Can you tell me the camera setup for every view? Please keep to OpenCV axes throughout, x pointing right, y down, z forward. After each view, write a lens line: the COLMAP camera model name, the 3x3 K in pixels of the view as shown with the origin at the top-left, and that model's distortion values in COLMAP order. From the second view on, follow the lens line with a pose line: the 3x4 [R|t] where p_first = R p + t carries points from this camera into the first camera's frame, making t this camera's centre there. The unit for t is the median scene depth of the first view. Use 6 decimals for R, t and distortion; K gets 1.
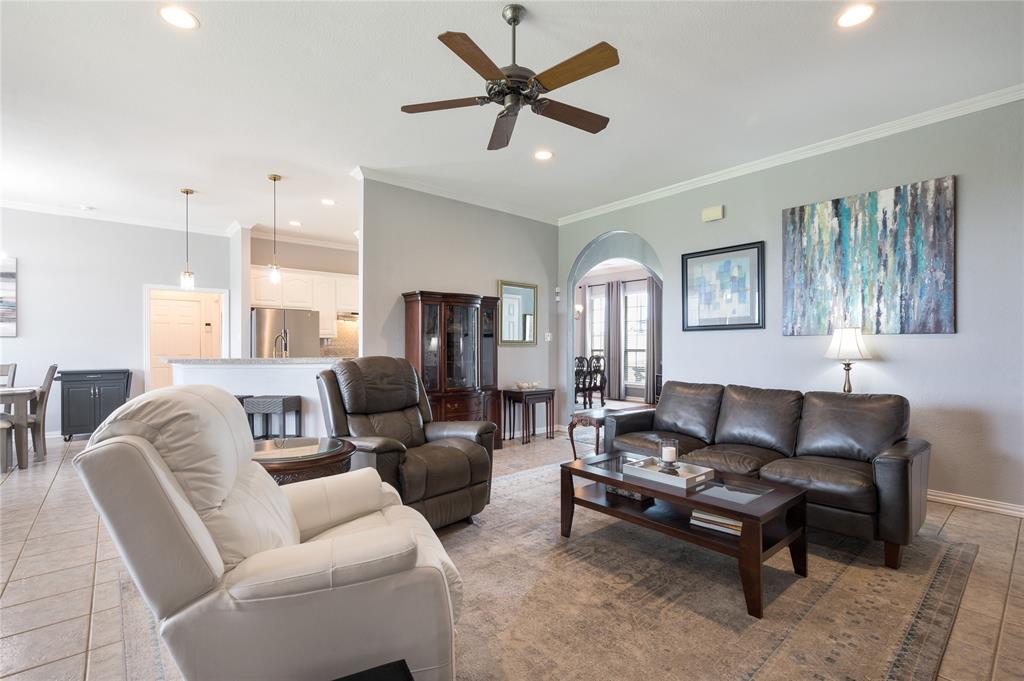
lens RADIAL K [[467.0, 0, 515.4], [0, 467.0, 349.6], [0, 0, 1]] dist [0.033835, -0.000253]
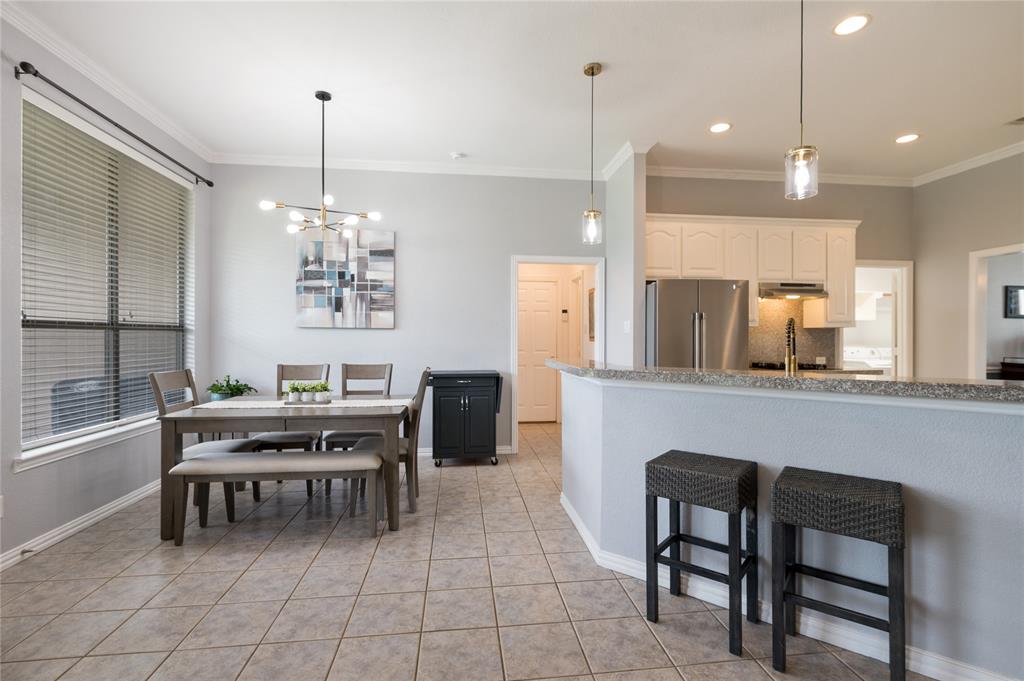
lens RADIAL K [[486.1, 0, 511.4], [0, 486.1, 342.1], [0, 0, 1]] dist [-0.000911, -0.000331]
pose [[0.831899, 0.006338, -0.554891, -0.415623], [-0.005159, 0.999980, 0.003687, -0.007990], [0.554904, -0.000204, 0.831915, 0.431509]]
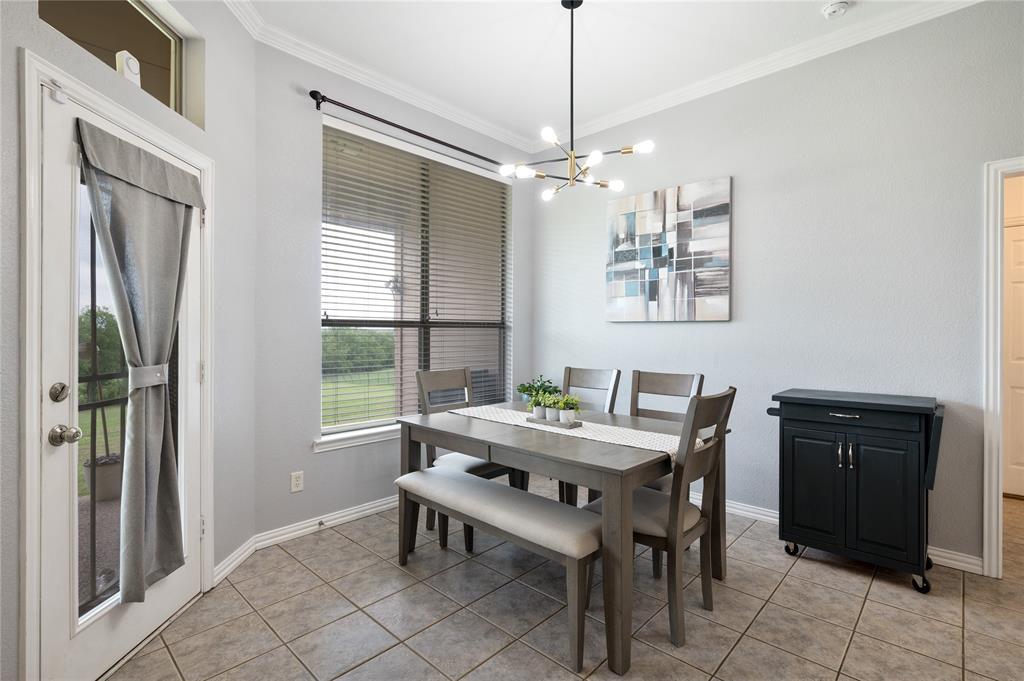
lens RADIAL K [[467.4, 0, 508.1], [0, 467.4, 333.9], [0, 0, 1]] dist [-0.002097, -0.000849]
pose [[0.090476, 0.000171, -0.995899, -0.530760], [-0.005910, 0.999982, -0.000365, -0.010281], [0.995881, 0.005919, 0.090476, 0.703296]]
